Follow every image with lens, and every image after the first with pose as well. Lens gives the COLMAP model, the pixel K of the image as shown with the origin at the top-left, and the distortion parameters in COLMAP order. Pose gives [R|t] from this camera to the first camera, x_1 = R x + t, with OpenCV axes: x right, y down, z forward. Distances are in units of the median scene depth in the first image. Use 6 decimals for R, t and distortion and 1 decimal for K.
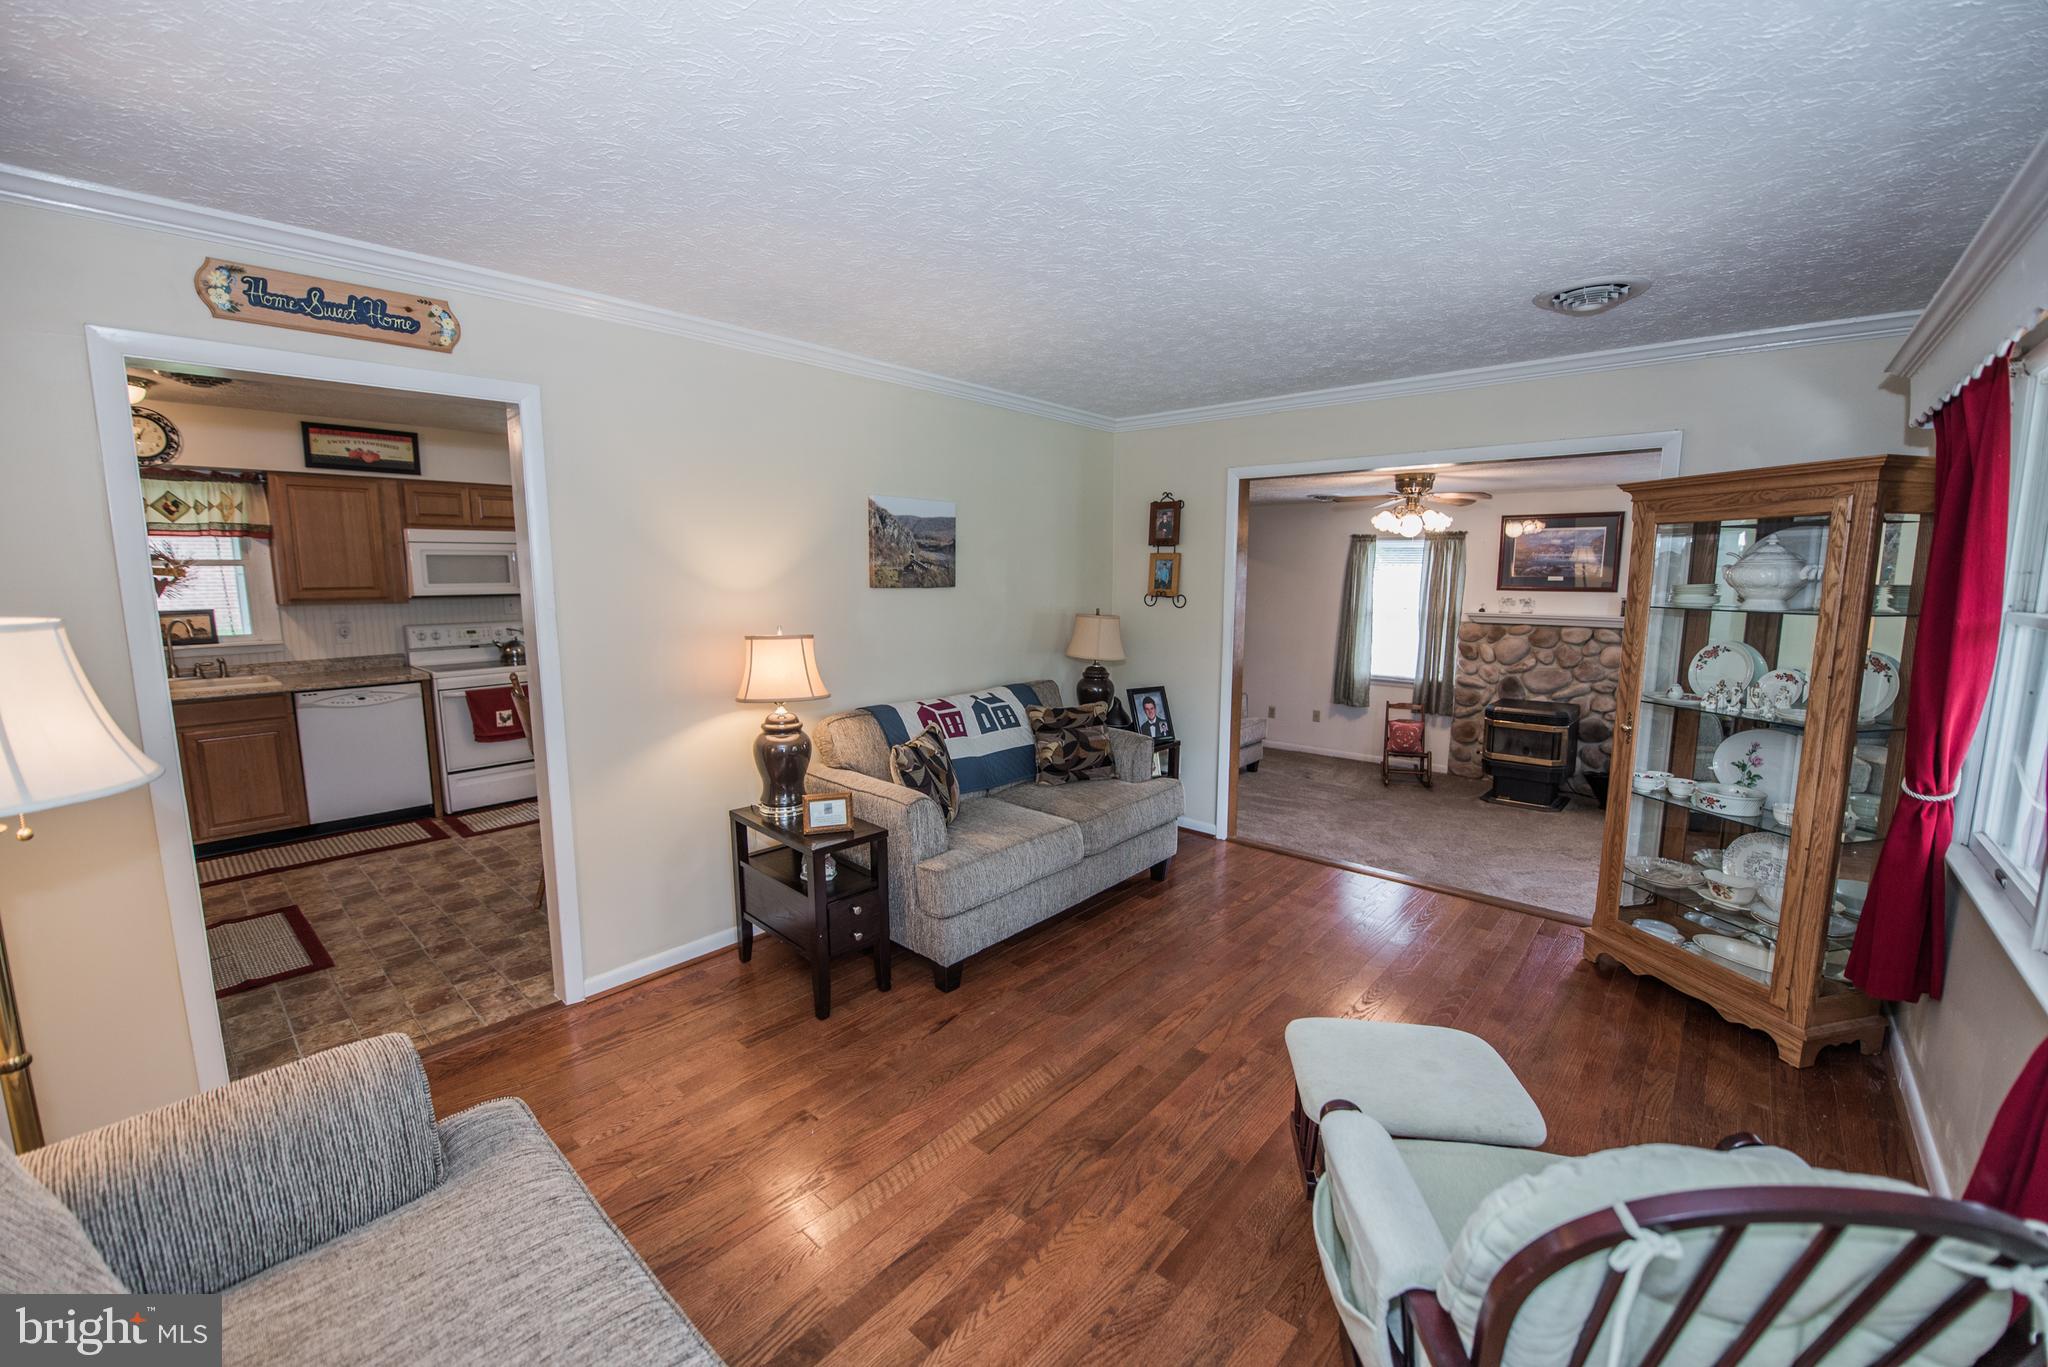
lens RADIAL K [[813.2, 0, 1019.5], [0, 813.2, 683.5], [0, 0, 1]] dist [-0.017578, -0.001830]
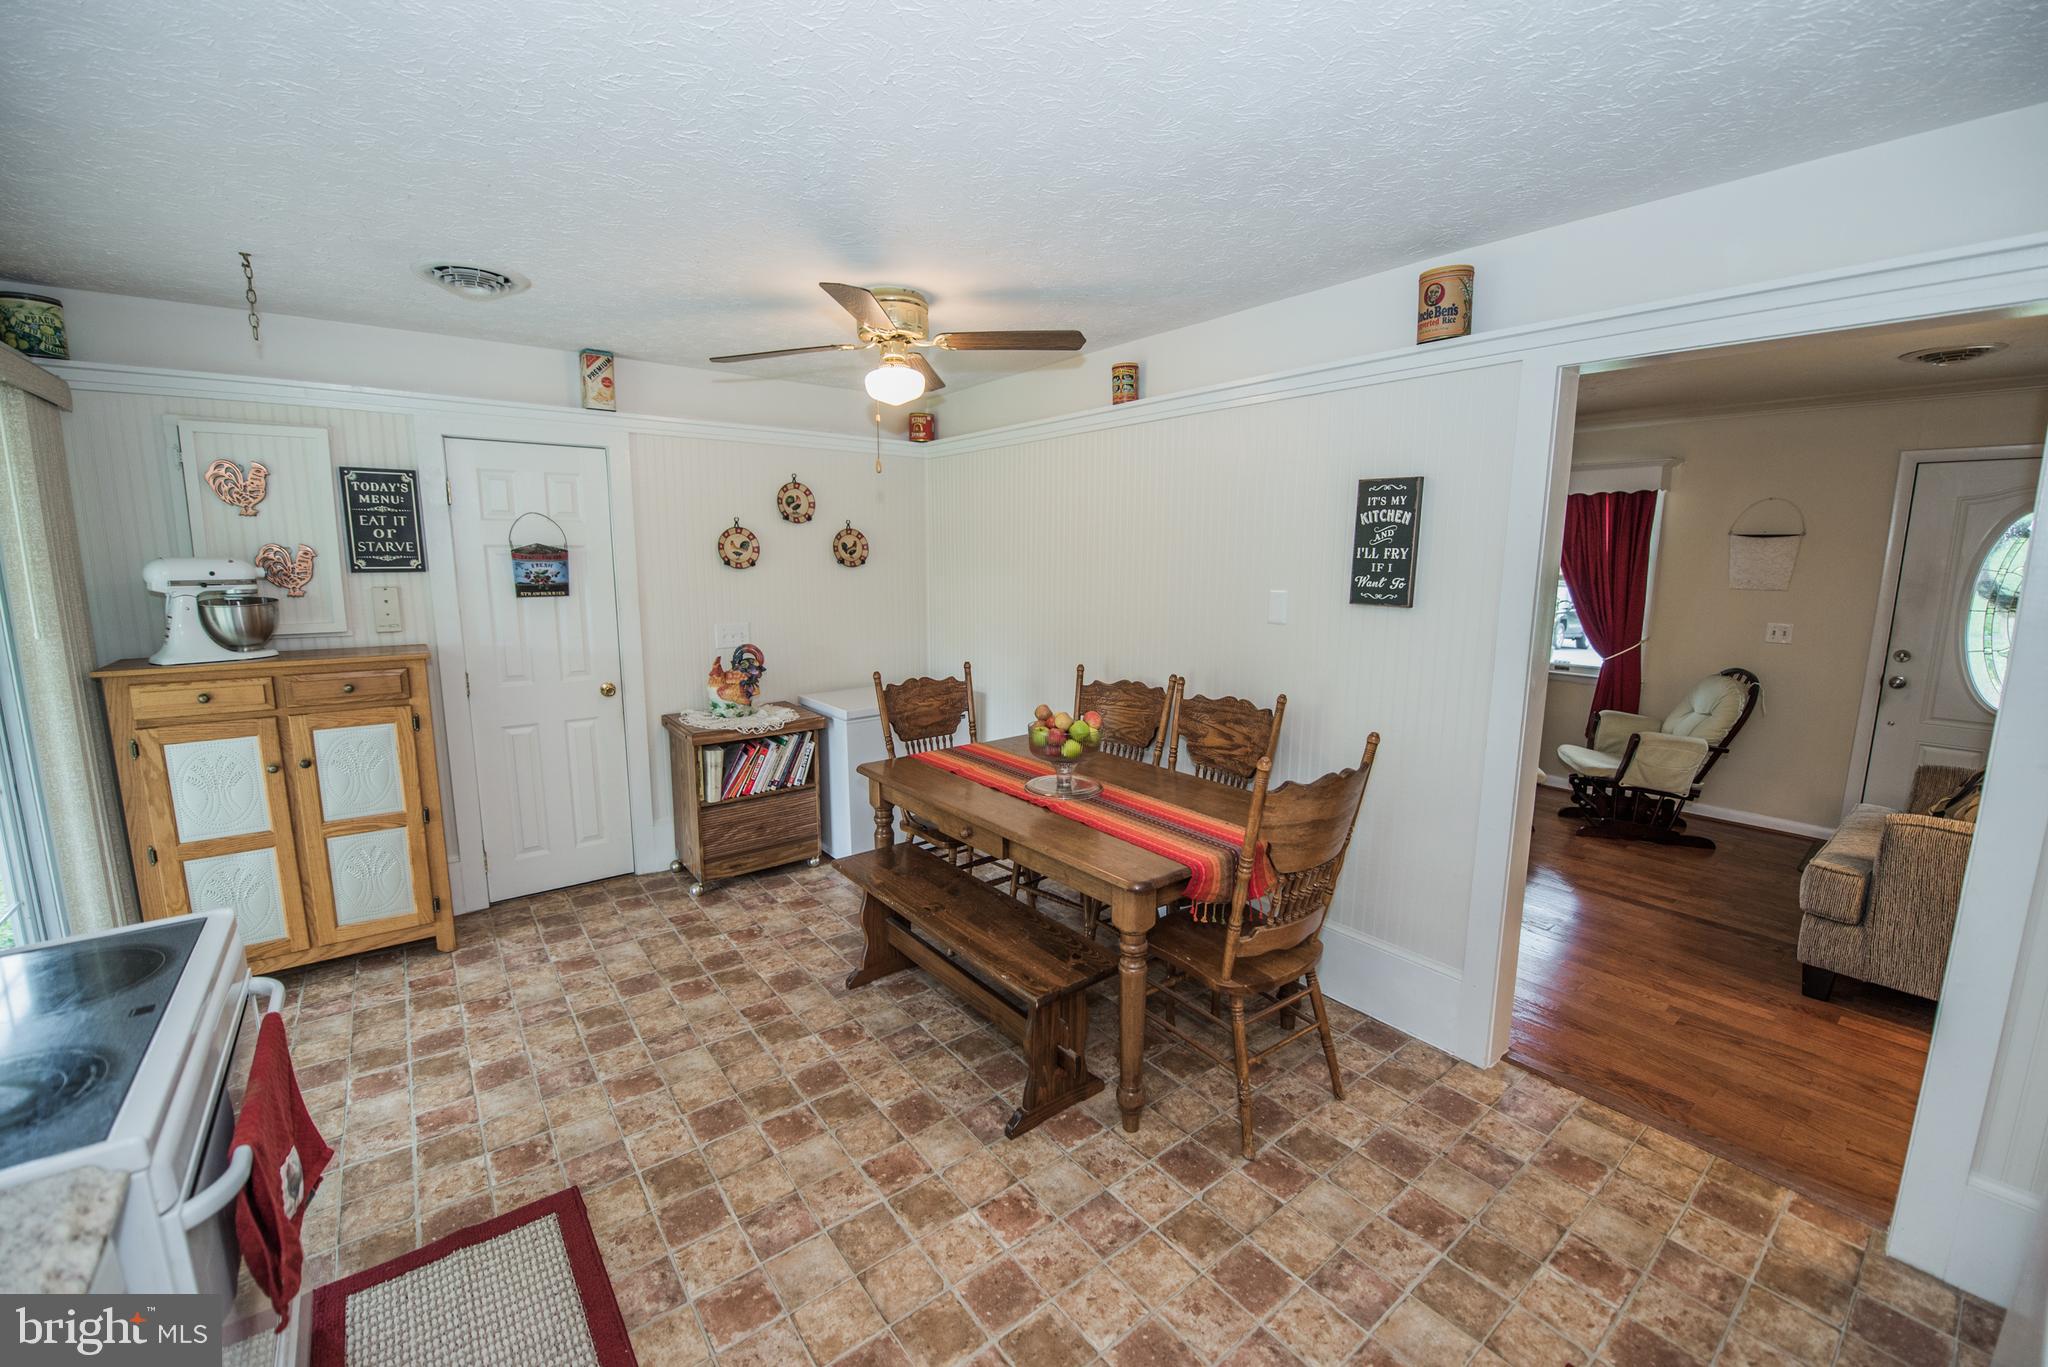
lens RADIAL K [[813.2, 0, 1019.5], [0, 813.2, 683.5], [0, 0, 1]] dist [-0.017578, -0.001830]
pose [[0.179502, -0.152040, 0.971938, -0.888876], [0.132805, 0.982686, 0.129195, -0.115757], [-0.974752, 0.105887, 0.196585, 0.793680]]
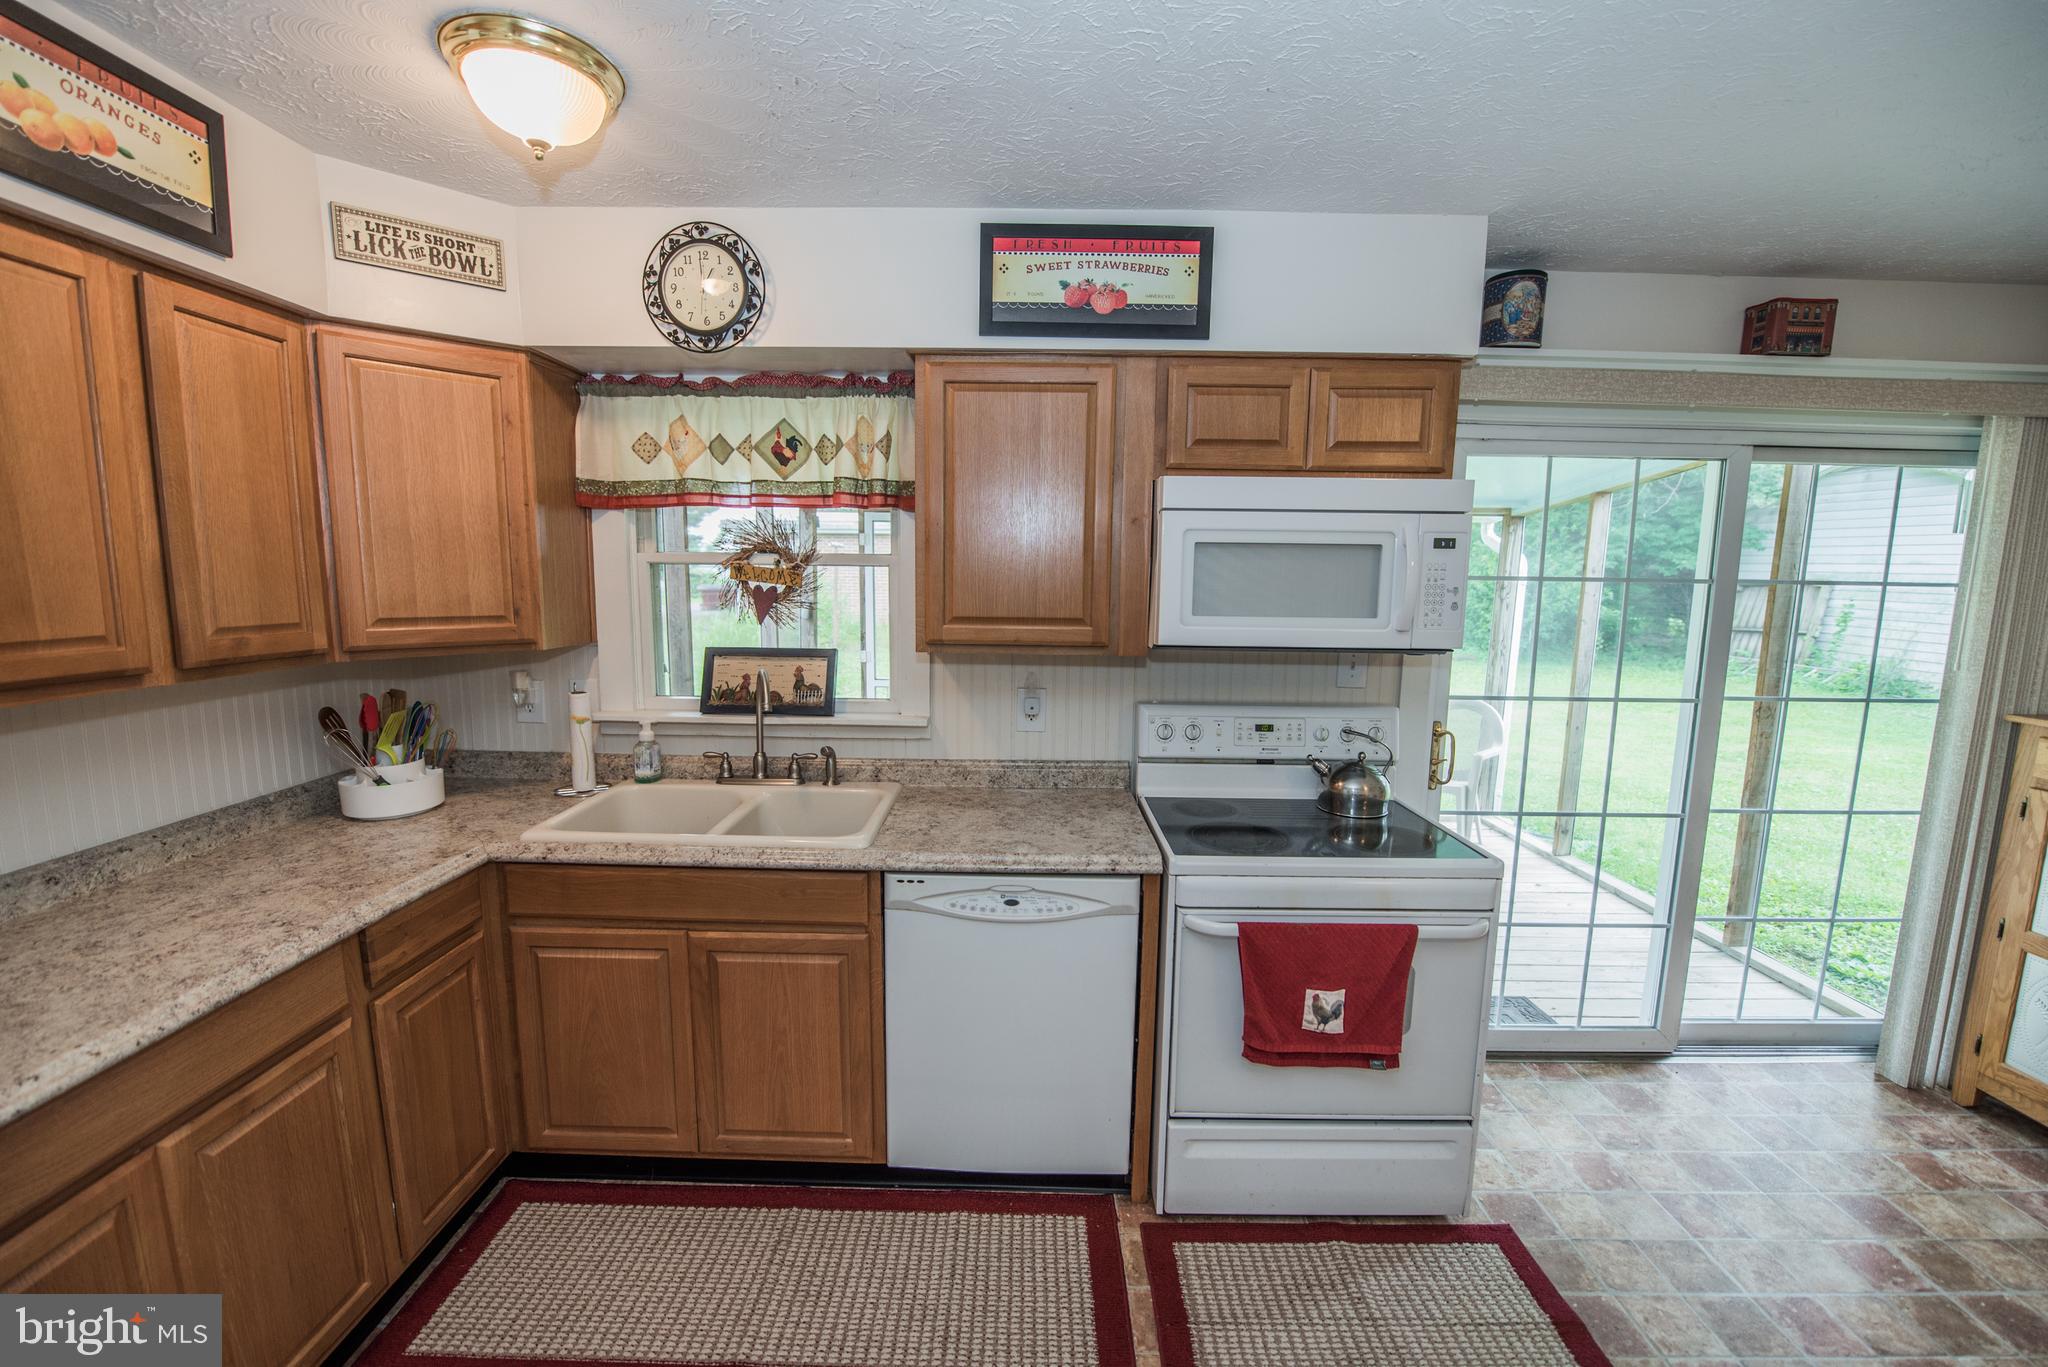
lens RADIAL K [[813.2, 0, 1019.5], [0, 813.2, 683.5], [0, 0, 1]] dist [-0.017578, -0.001830]
pose [[0.657484, 0.109792, -0.745426, -0.528265], [-0.117467, 0.992166, 0.042525, -0.105673], [0.744255, 0.059604, 0.665230, 0.727672]]
